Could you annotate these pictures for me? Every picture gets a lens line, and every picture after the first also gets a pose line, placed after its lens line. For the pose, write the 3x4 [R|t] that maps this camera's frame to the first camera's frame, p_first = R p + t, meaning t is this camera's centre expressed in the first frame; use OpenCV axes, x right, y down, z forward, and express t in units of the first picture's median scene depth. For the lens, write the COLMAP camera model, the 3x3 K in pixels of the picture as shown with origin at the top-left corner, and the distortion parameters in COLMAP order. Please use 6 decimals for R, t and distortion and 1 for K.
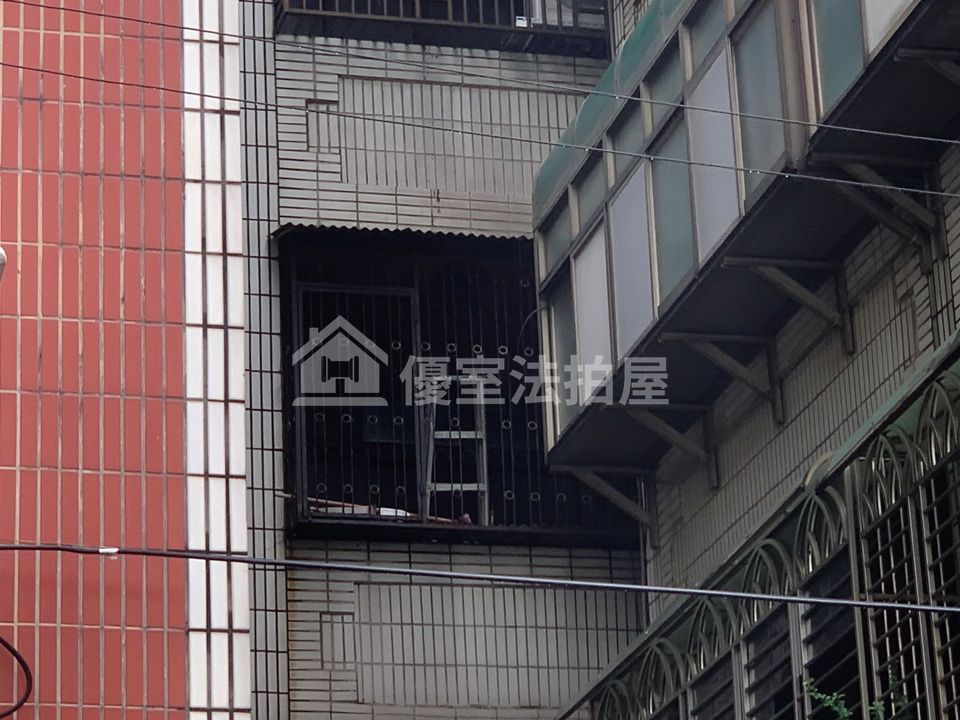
lens RADIAL K [[3475.7, 0, 480.0], [0, 3475.7, 360.0], [0, 0, 1]] dist [-0.077737, 0.188447]
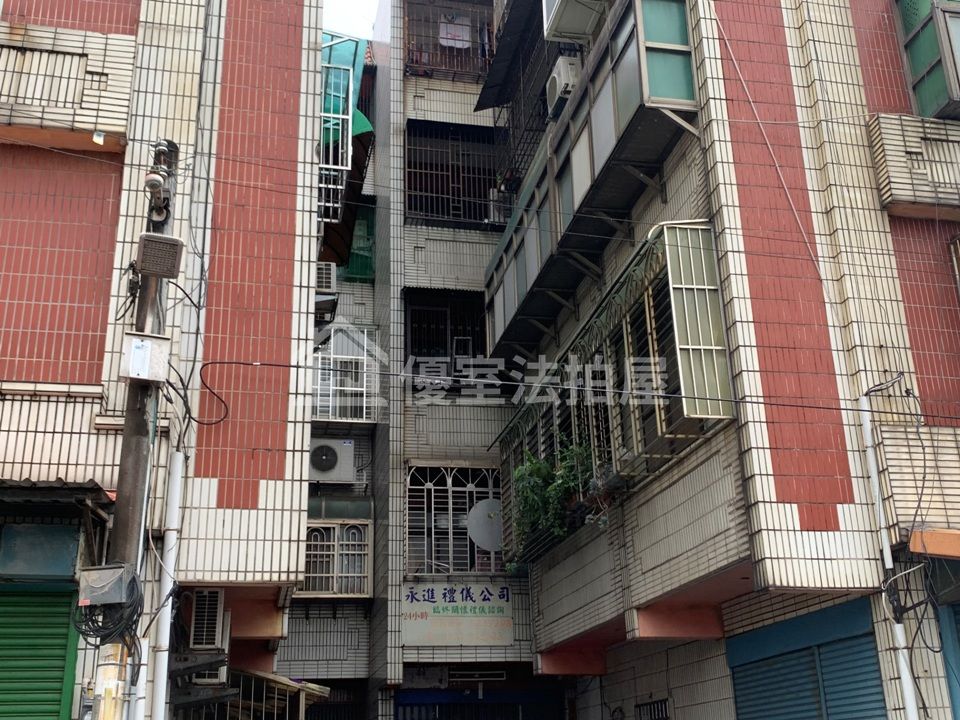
lens RADIAL K [[1071.0, 0, 480.0], [0, 1071.0, 360.0], [0, 0, 1]] dist [0.262846, -0.868171]
pose [[0.998773, -0.002331, -0.049459, 0.069525], [0.002258, 0.999996, -0.001532, 0.032962], [0.049463, 0.001419, 0.998775, 0.091764]]
